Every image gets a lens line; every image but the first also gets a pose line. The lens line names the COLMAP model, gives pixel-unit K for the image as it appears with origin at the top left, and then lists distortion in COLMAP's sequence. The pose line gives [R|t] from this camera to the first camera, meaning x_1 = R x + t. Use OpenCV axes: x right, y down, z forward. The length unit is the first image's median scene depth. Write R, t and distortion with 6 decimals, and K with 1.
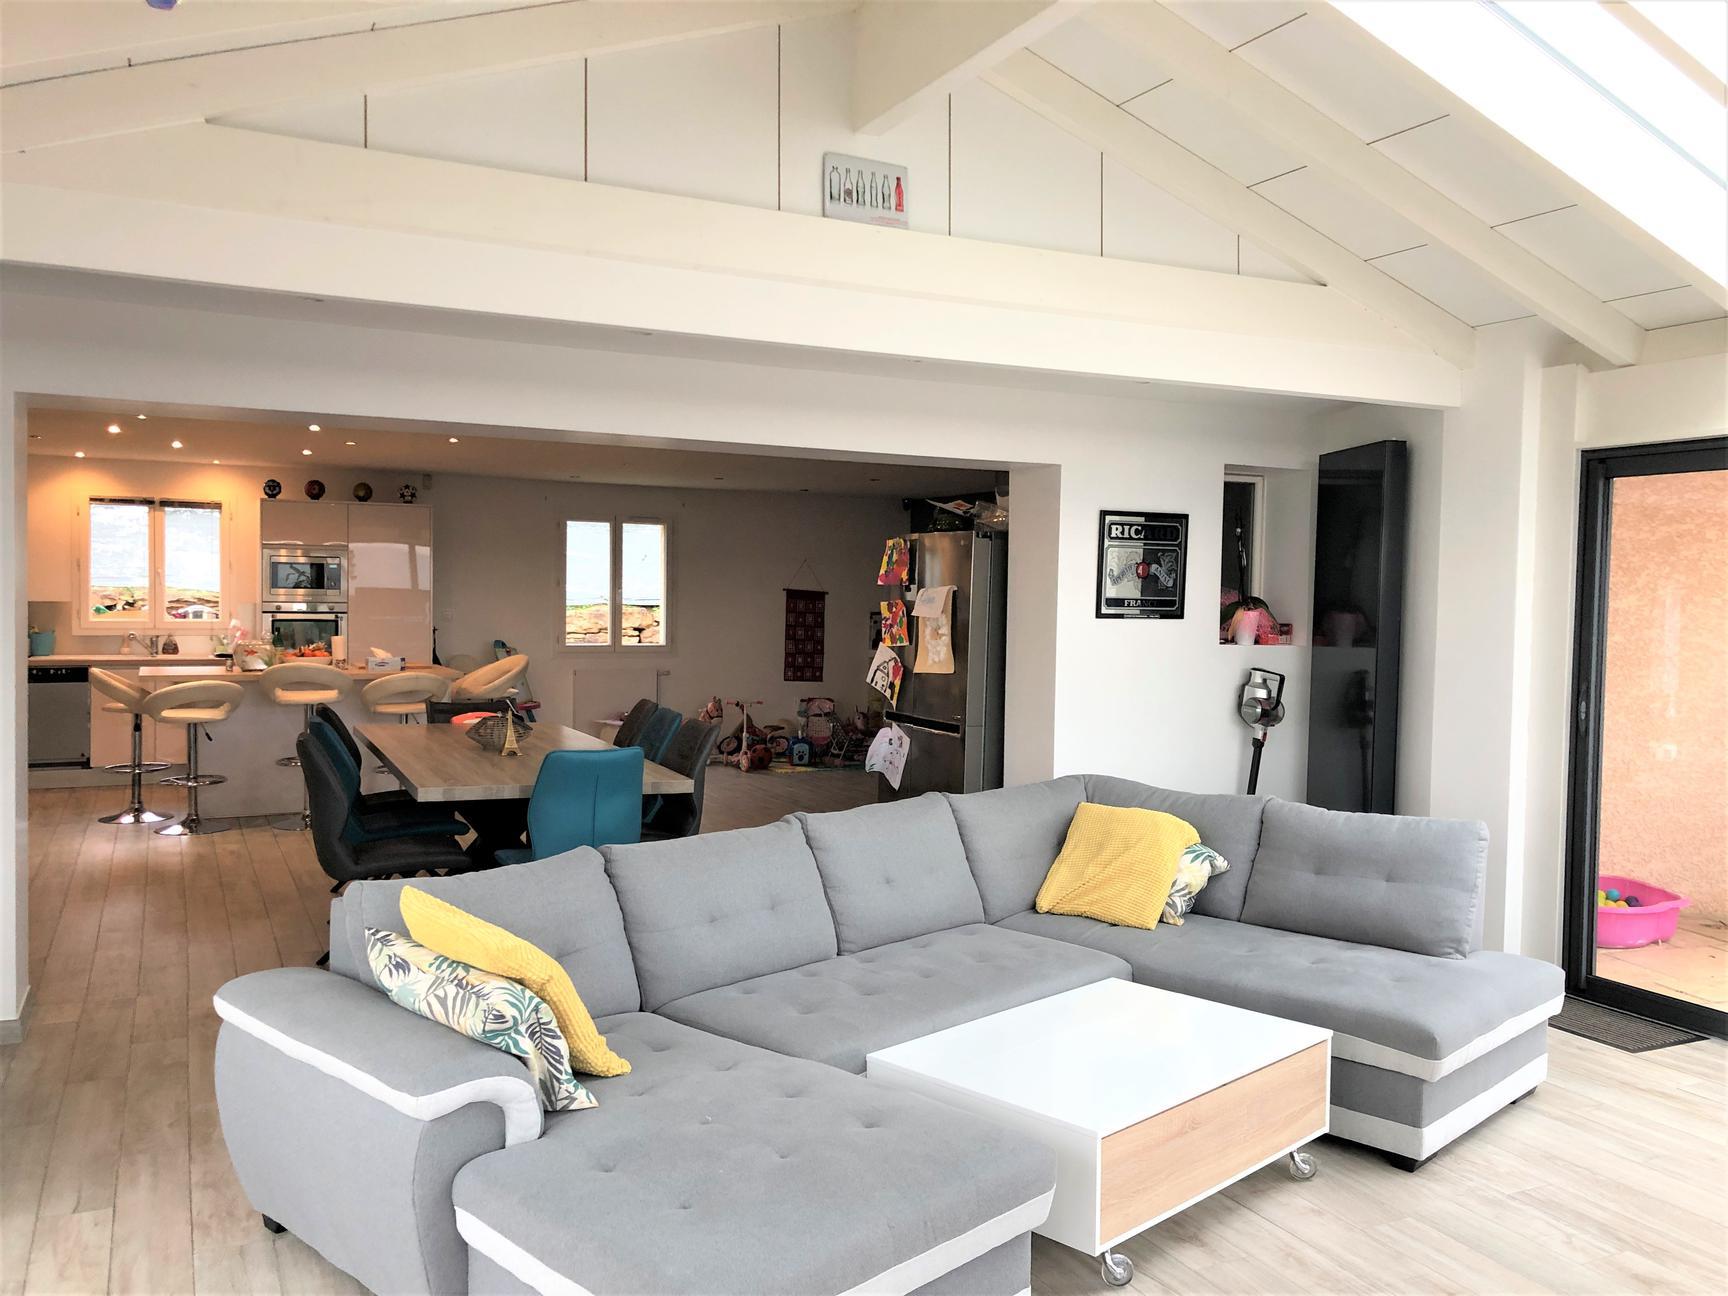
lens RADIAL K [[1421.4, 0, 864.0], [0, 1421.4, 648.0], [0, 0, 1]] dist [-0.020372, -0.013684]
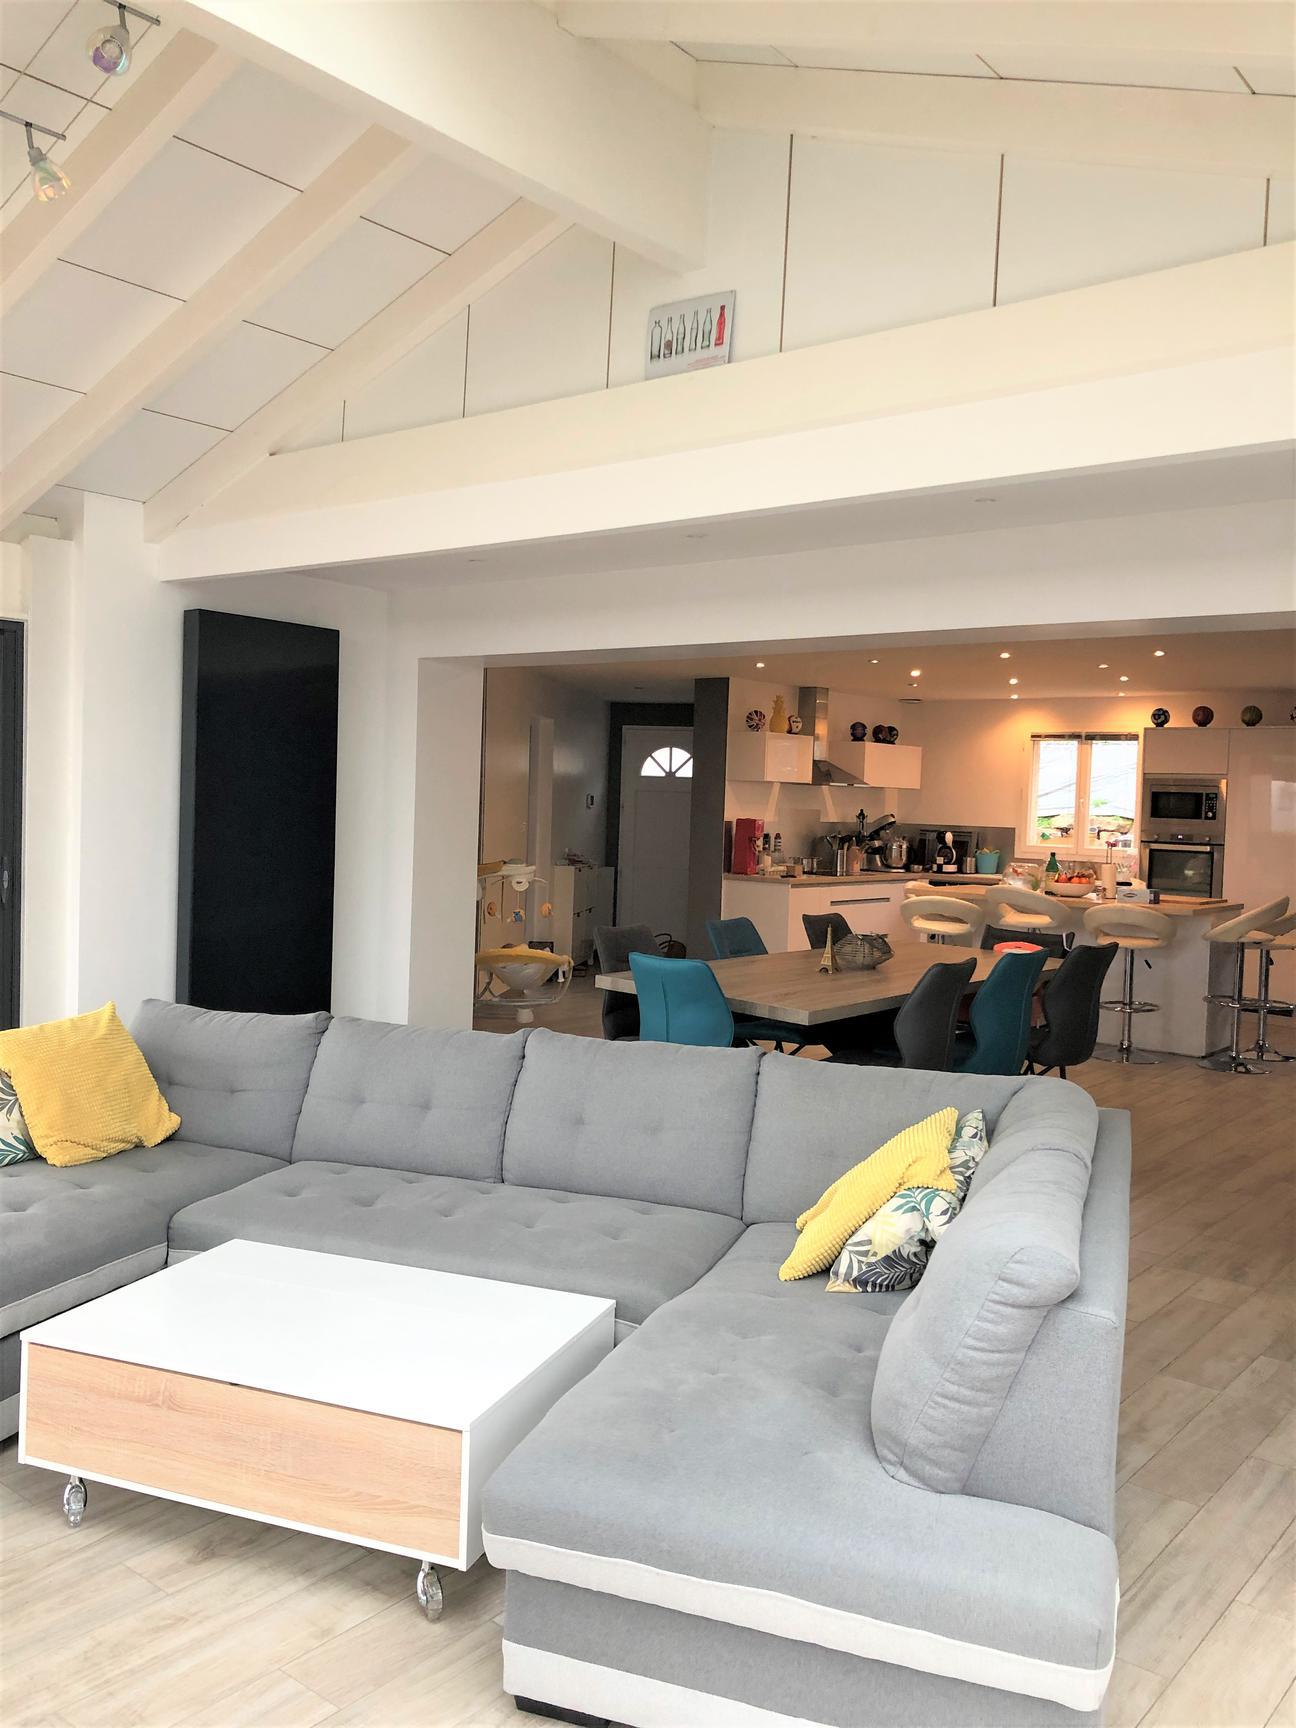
lens RADIAL K [[1421.4, 0, 650.6], [0, 1421.4, 820.3], [0, 0, 1]] dist [-0.020372, -0.013684]
pose [[0.426904, 0.007862, -0.904263, 0.353166], [-0.056764, 0.998223, -0.018119, -0.002815], [0.902514, 0.059065, 0.426592, 0.280526]]
